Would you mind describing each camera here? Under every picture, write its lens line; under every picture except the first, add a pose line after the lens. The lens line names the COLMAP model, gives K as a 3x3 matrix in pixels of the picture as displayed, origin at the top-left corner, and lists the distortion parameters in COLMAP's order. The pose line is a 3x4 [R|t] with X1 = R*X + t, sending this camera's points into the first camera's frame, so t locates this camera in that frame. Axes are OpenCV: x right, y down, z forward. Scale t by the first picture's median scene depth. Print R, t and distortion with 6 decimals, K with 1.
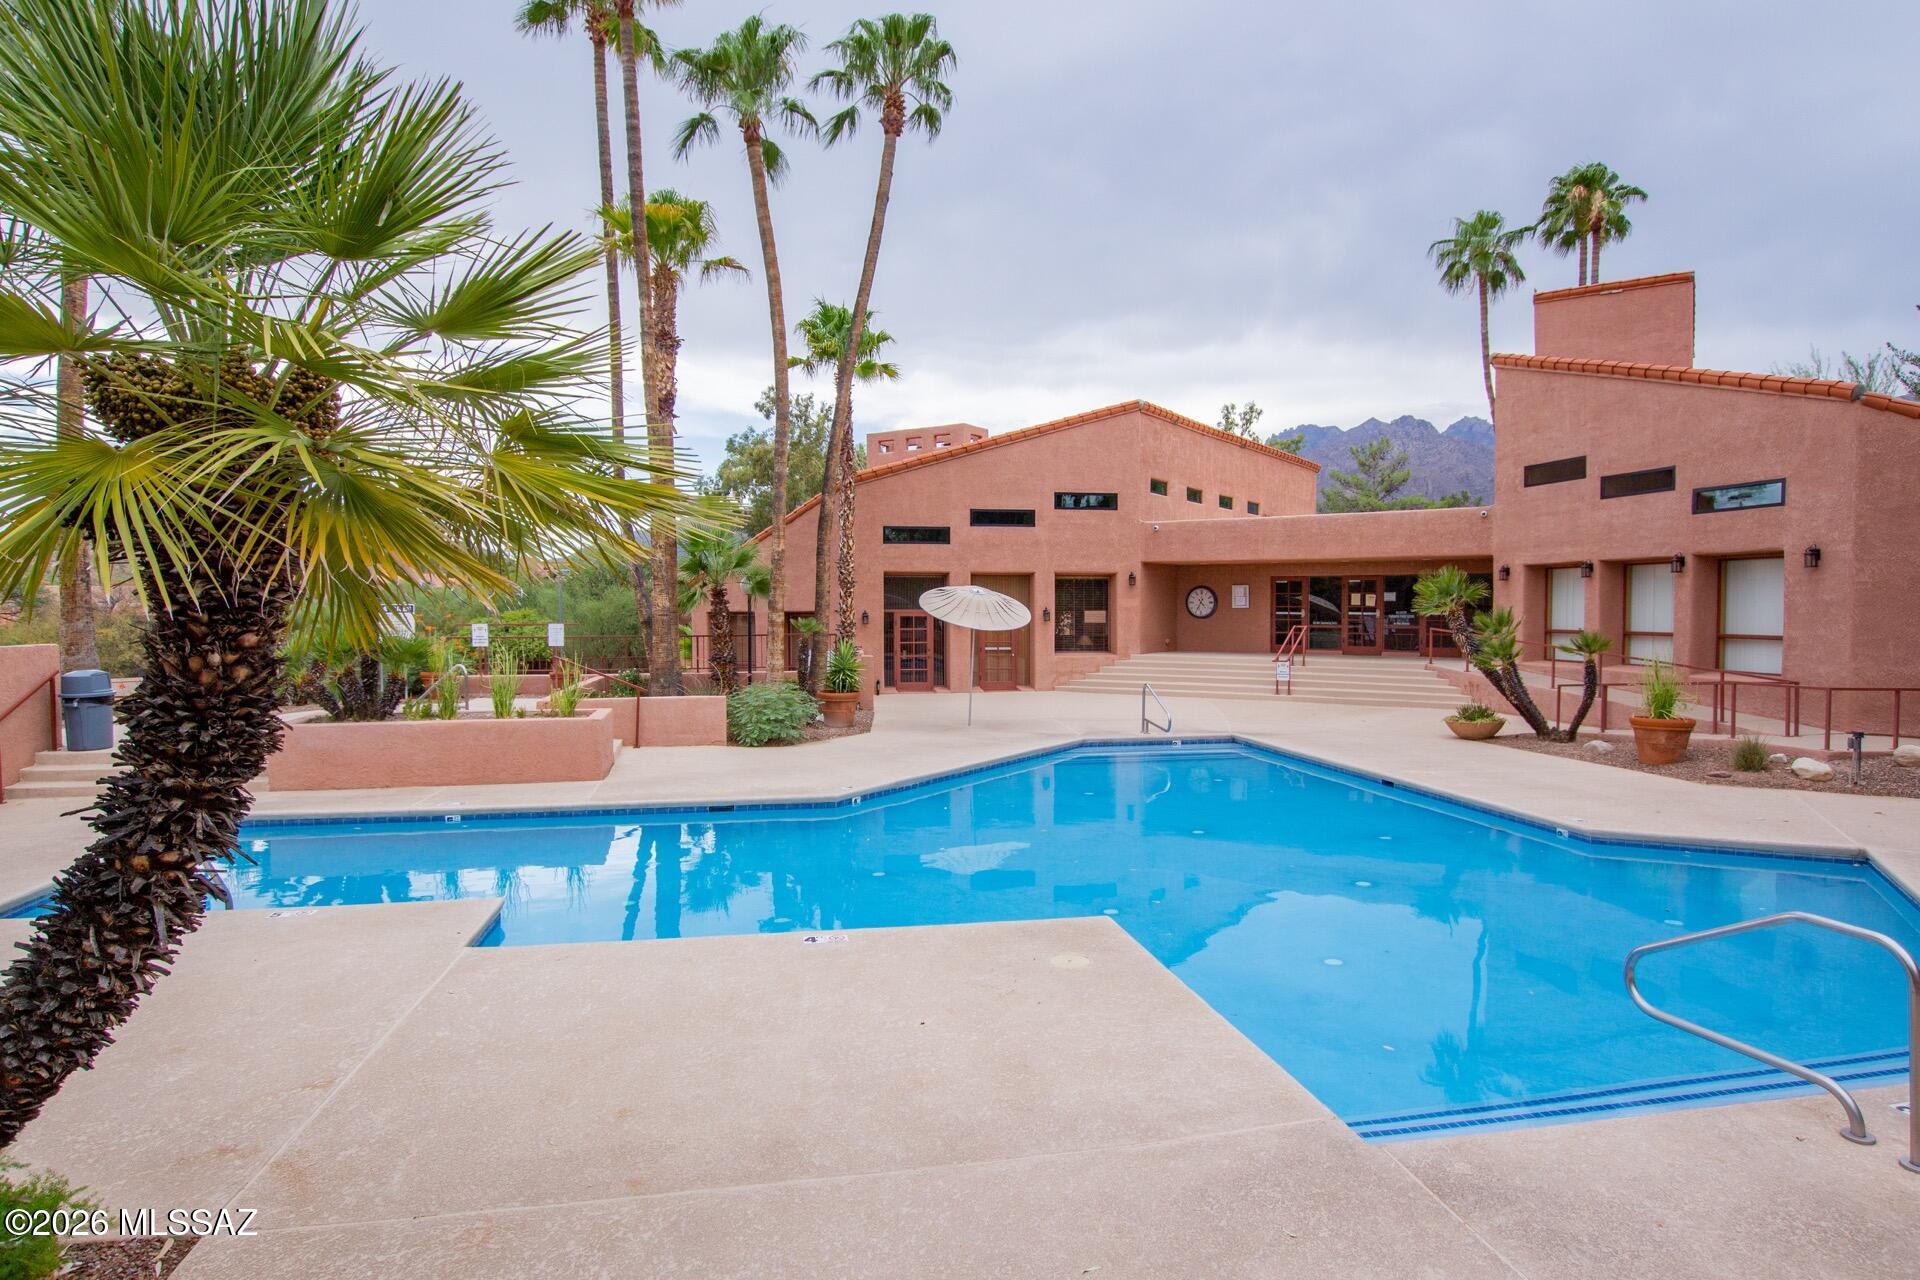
lens RADIAL K [[1084.6, 0, 960.0], [0, 1084.6, 640.0], [0, 0, 1]] dist [-0.016354, 0.001941]
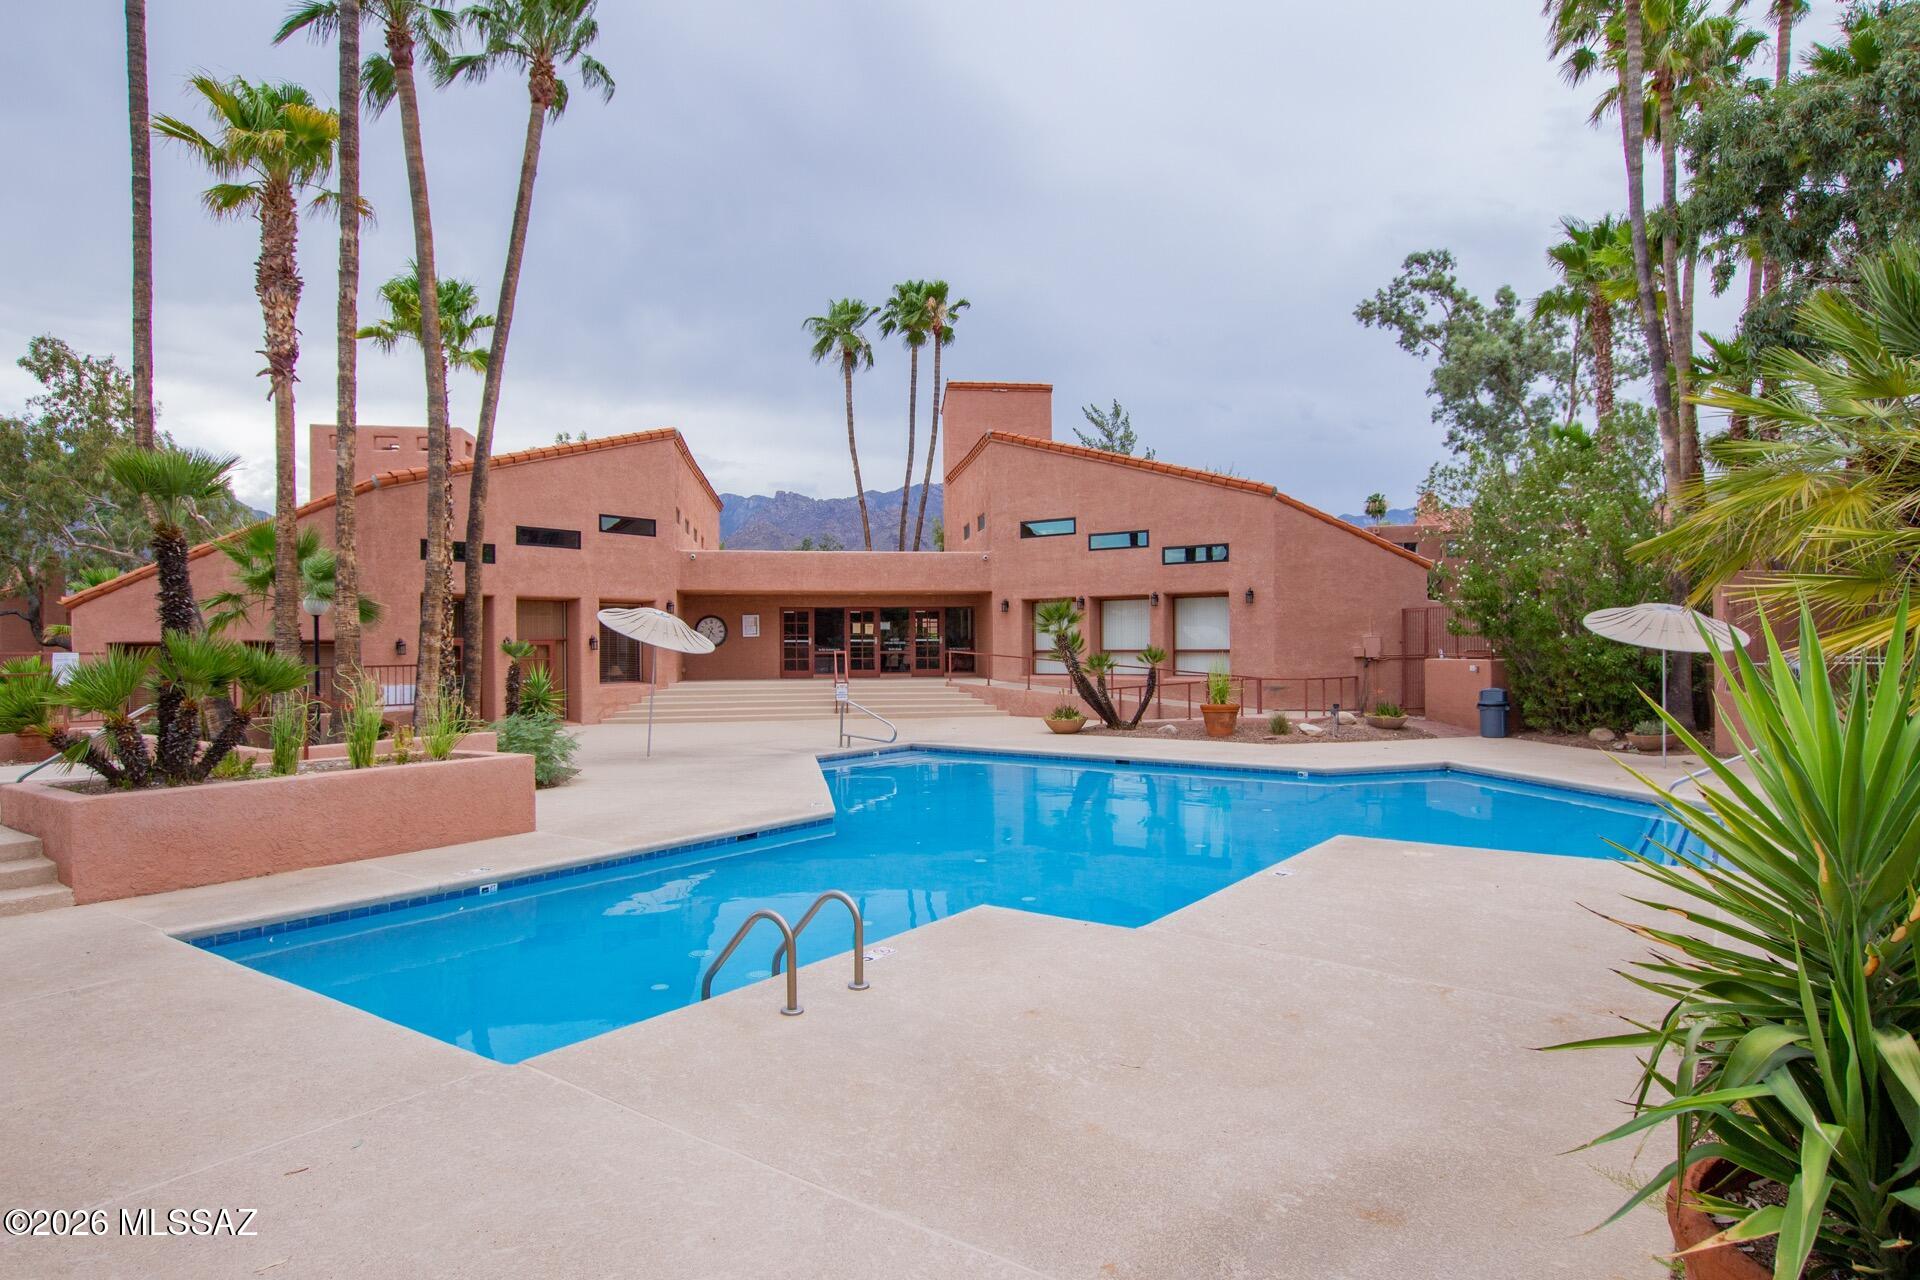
lens RADIAL K [[1102.7, 0, 960.0], [0, 1102.7, 640.0], [0, 0, 1]] dist [-0.020993, 0.000068]
pose [[0.730065, -0.002466, 0.683373, -0.384422], [0.028831, 0.999214, -0.027195, 0.010230], [-0.682769, 0.039557, 0.729562, 0.100903]]
